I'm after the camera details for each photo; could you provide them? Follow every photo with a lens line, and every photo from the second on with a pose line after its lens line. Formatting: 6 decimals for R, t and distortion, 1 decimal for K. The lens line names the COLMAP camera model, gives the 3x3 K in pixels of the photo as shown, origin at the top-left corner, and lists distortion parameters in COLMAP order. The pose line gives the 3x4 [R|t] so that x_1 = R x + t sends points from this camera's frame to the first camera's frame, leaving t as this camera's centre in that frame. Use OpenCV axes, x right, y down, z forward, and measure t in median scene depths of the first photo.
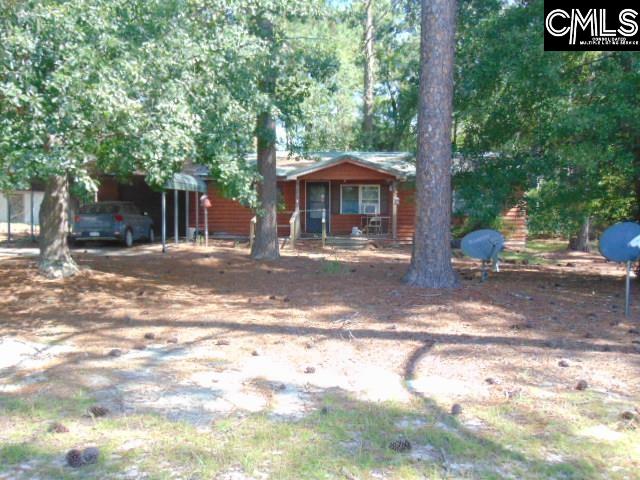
lens RADIAL K [[602.5, 0, 320.0], [0, 602.5, 240.0], [0, 0, 1]] dist [-0.009378, -0.013499]
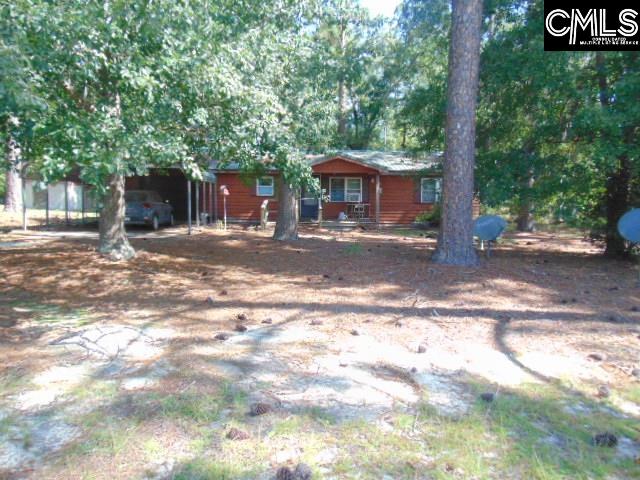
lens RADIAL K [[479.6, 0, 321.0], [0, 479.6, 238.6], [0, 0, 1]] dist [-0.032386, 0.072826]
pose [[0.995734, -0.004987, 0.092133, -0.150952], [0.002018, 0.999477, 0.032287, -0.002256], [-0.092246, -0.031964, 0.995223, 0.112850]]
